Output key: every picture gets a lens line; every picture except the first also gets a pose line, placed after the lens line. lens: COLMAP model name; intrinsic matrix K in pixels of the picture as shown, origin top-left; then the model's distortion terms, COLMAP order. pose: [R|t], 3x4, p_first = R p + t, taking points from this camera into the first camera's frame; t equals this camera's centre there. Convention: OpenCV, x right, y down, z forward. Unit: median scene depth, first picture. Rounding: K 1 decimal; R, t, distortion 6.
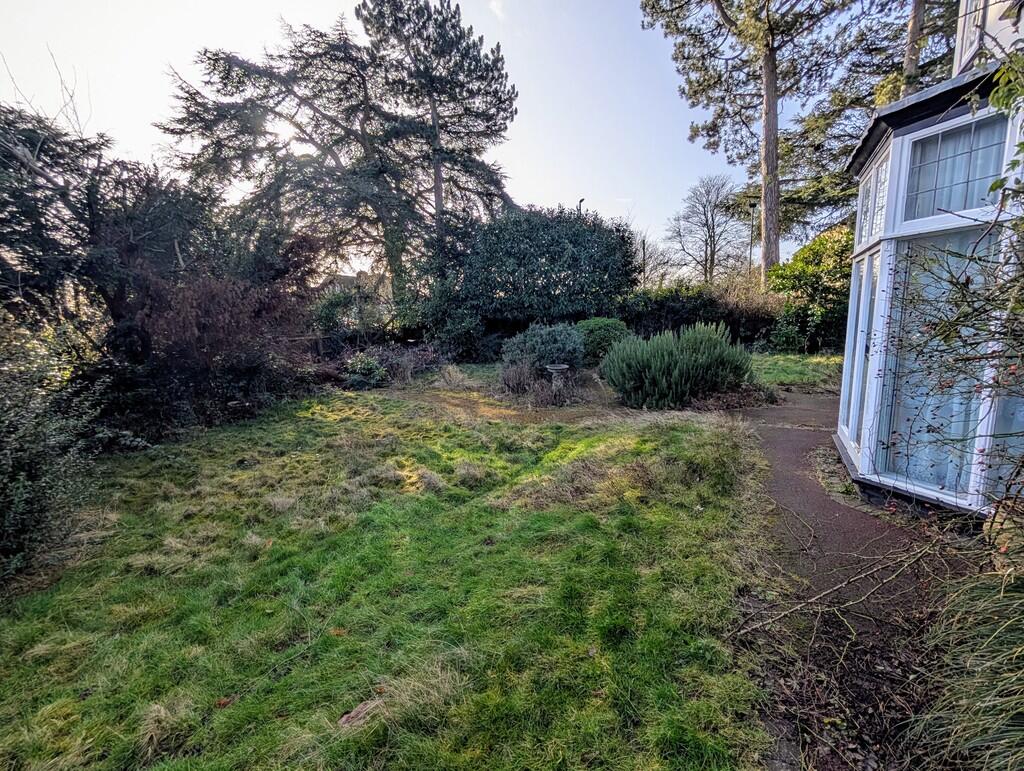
lens RADIAL K [[475.7, 0, 507.6], [0, 475.7, 395.0], [0, 0, 1]] dist [0.002570, -0.000359]
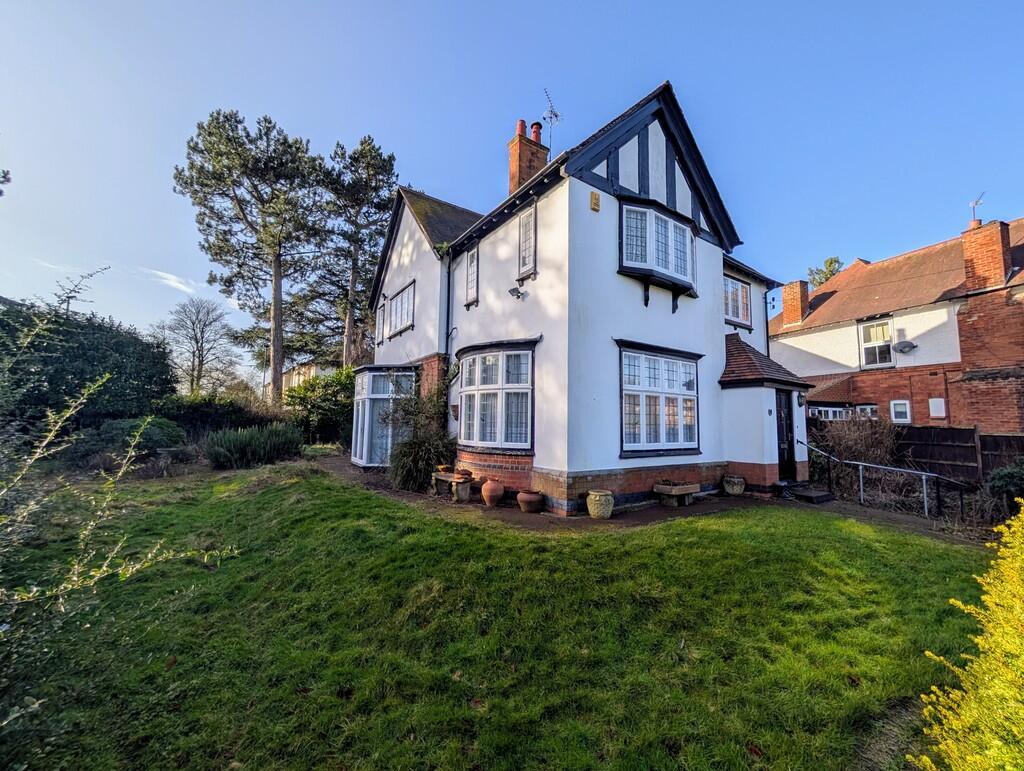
lens RADIAL K [[391.0, 0, 507.8], [0, 391.0, 381.1], [0, 0, 1]] dist [-0.001845, 0.000245]
pose [[0.473136, 0.121948, 0.872508, -0.125975], [0.117641, 0.972759, -0.199753, 0.025992], [-0.873099, 0.197153, 0.445901, -0.123805]]
